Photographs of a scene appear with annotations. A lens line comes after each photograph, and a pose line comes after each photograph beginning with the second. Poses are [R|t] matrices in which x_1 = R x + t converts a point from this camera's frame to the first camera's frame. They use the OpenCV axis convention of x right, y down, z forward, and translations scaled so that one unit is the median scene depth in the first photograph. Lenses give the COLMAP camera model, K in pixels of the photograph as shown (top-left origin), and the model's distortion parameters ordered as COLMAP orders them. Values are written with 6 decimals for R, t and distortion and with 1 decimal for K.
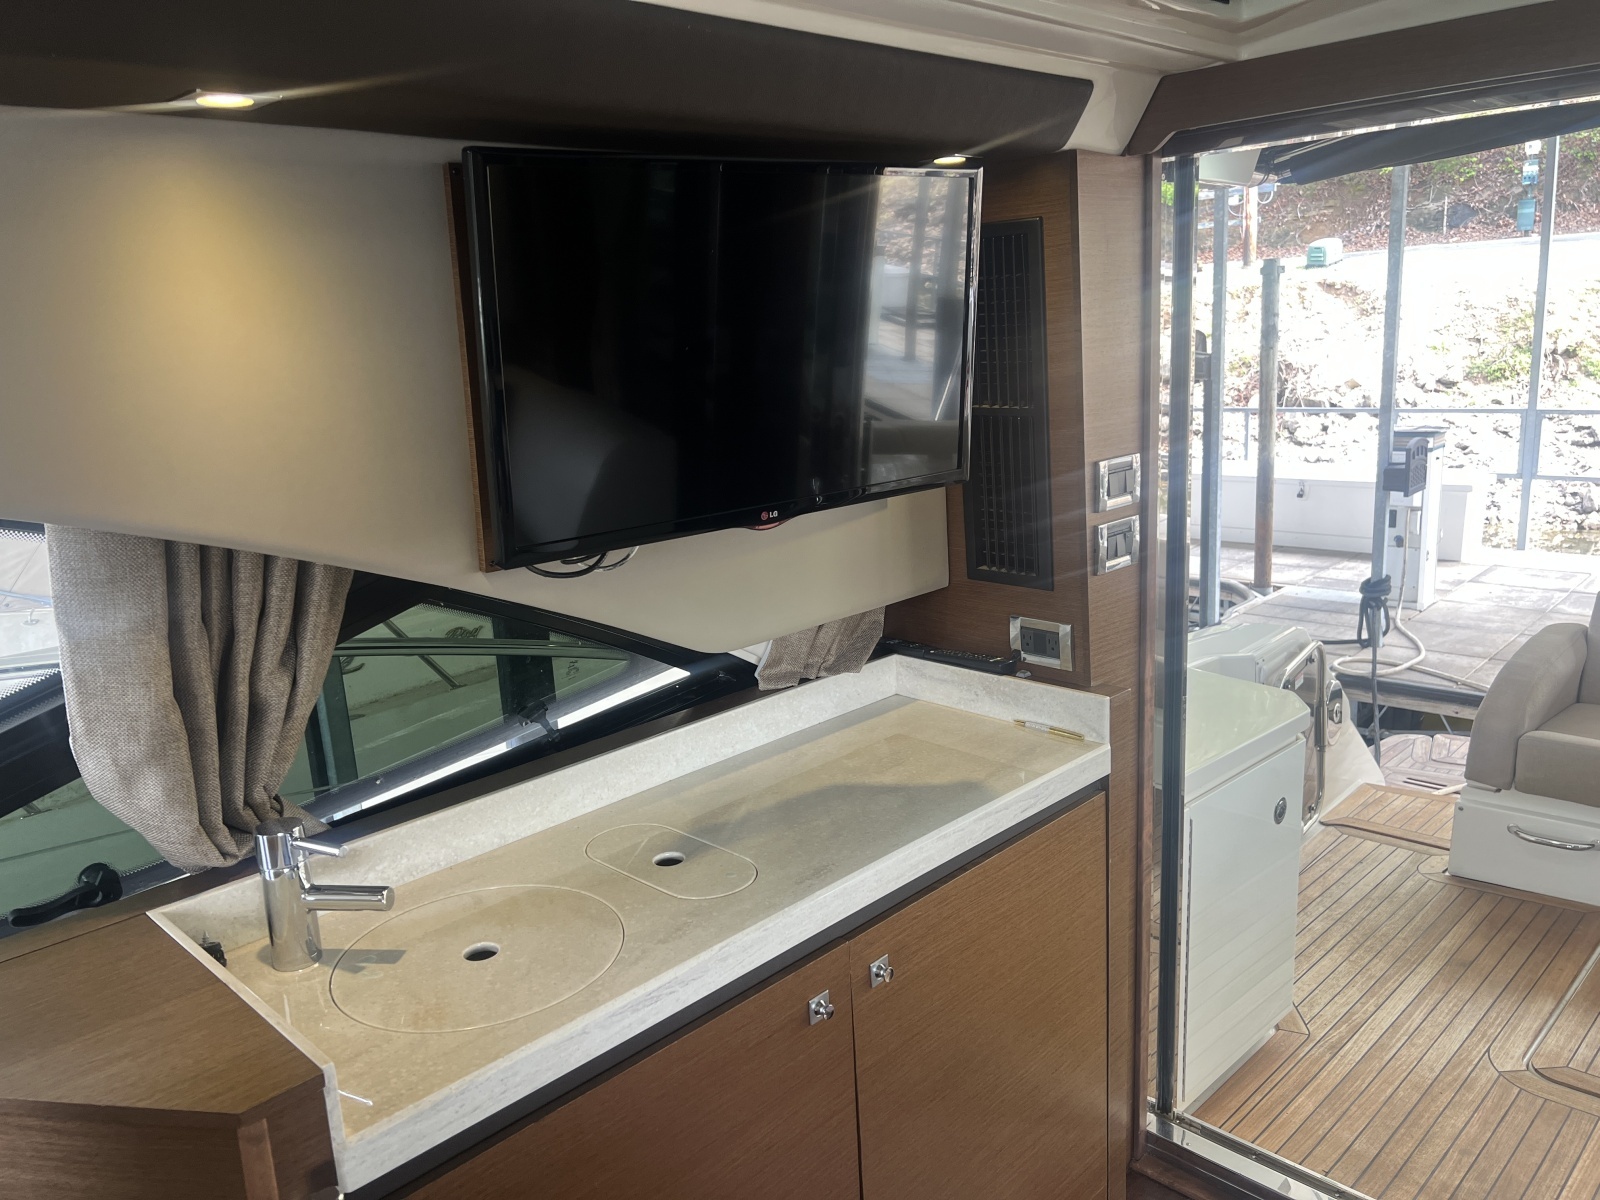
lens RADIAL K [[1203.7, 0, 800.5], [0, 1203.7, 597.4], [0, 0, 1]] dist [0.054219, -0.062448]
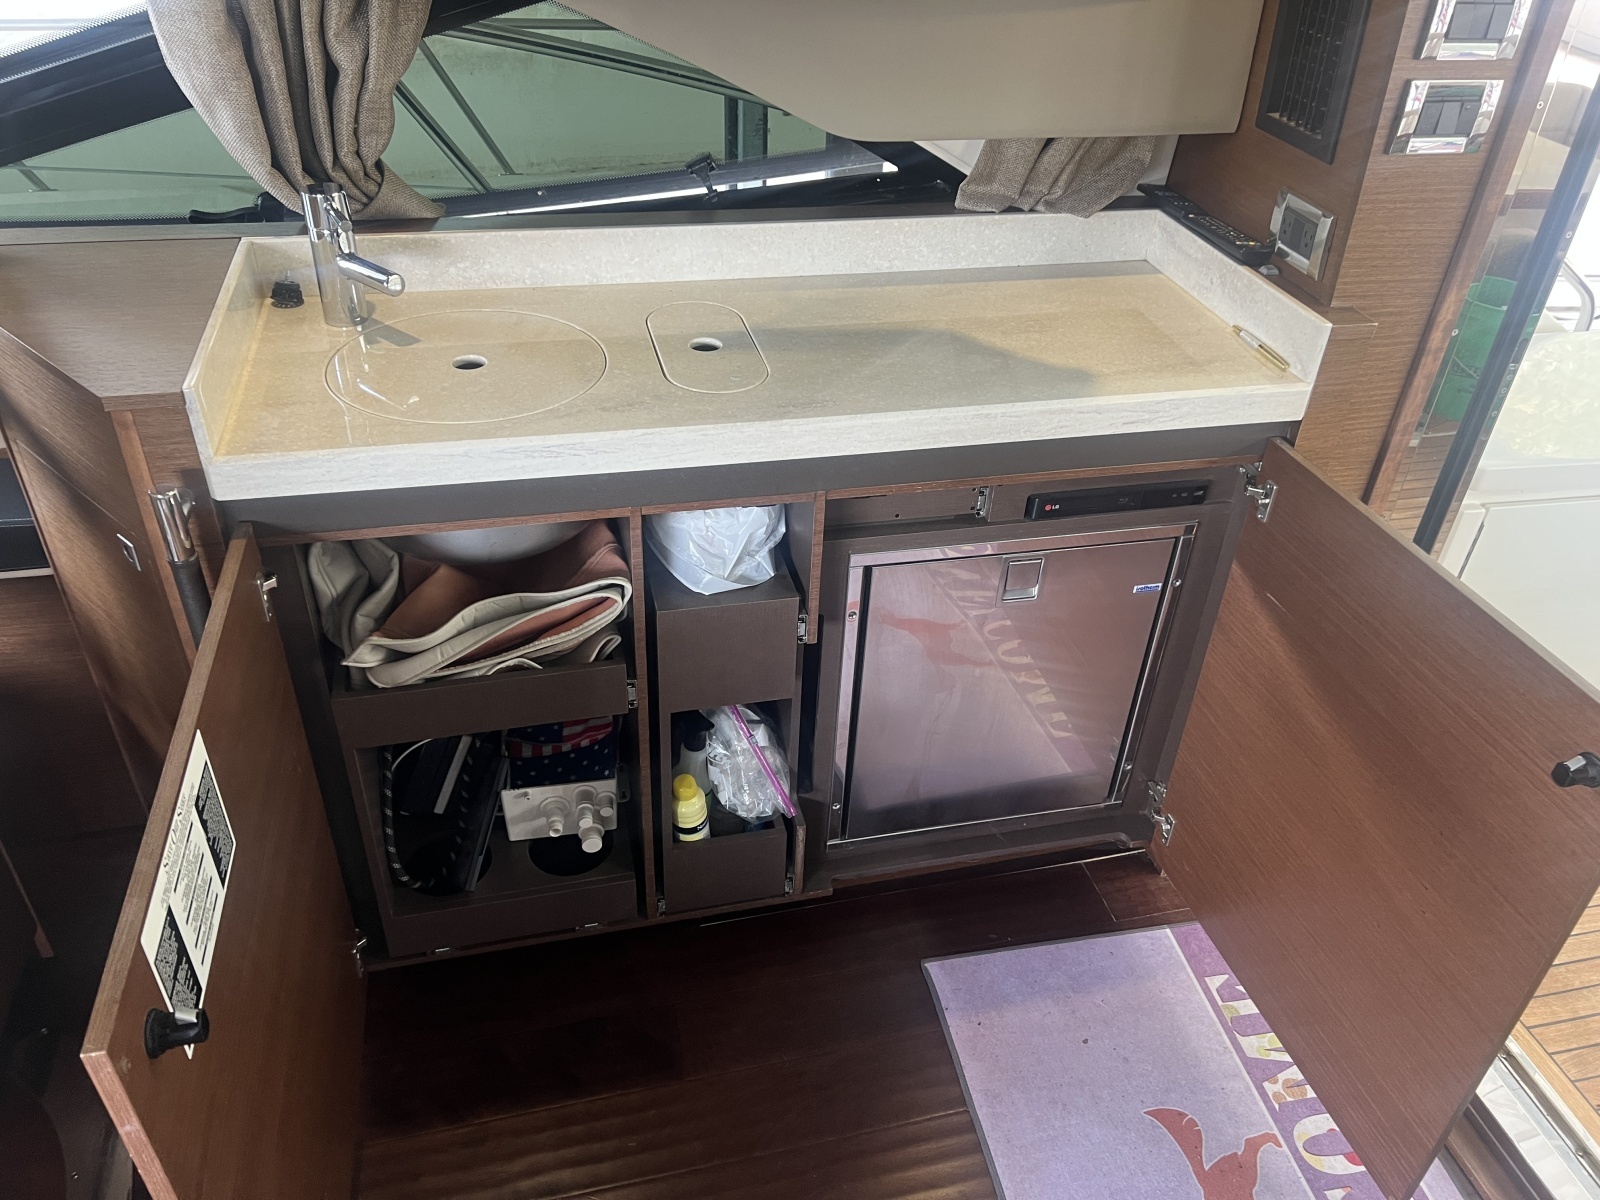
lens RADIAL K [[1203.7, 0, 809.0], [0, 1203.7, 591.8], [0, 0, 1]] dist [0.054219, -0.062448]
pose [[0.845390, 0.372547, -0.382785, 0.322247], [-0.202015, 0.886393, 0.416529, -0.019199], [0.494475, -0.274801, 0.824609, 0.161142]]
